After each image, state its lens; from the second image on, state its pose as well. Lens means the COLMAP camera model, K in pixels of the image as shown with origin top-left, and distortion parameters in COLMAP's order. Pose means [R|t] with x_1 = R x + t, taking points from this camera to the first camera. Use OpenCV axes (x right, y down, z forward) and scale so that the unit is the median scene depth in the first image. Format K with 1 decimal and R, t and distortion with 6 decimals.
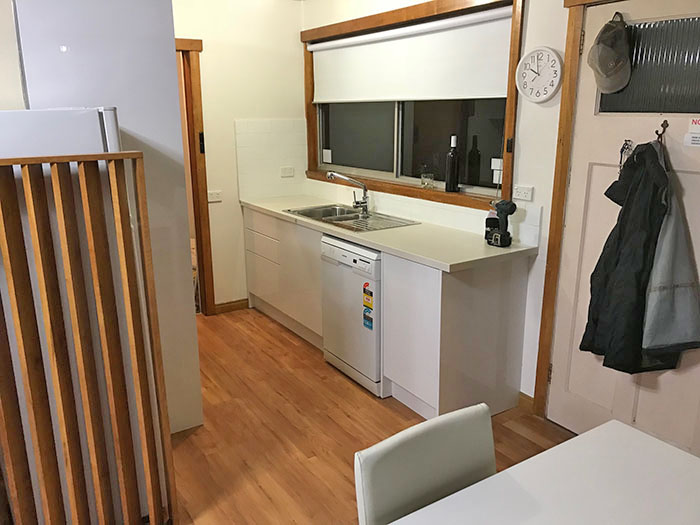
lens RADIAL K [[573.6, 0, 353.4], [0, 573.6, 248.7], [0, 0, 1]] dist [0.036774, -0.020798]
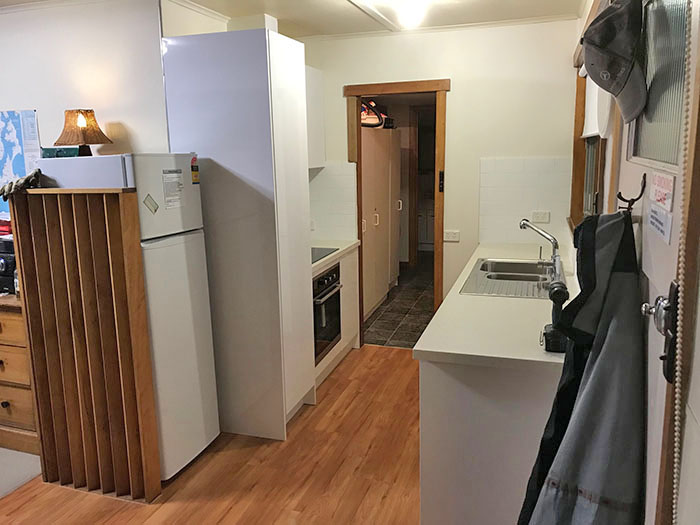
lens RADIAL K [[573.6, 0, 344.1], [0, 573.6, 255.3], [0, 0, 1]] dist [0.036774, -0.020798]
pose [[0.623839, 0.136024, -0.769625, 0.570057], [-0.168637, 0.984969, 0.037391, -0.092420], [0.763143, 0.106461, 0.637400, 0.349255]]
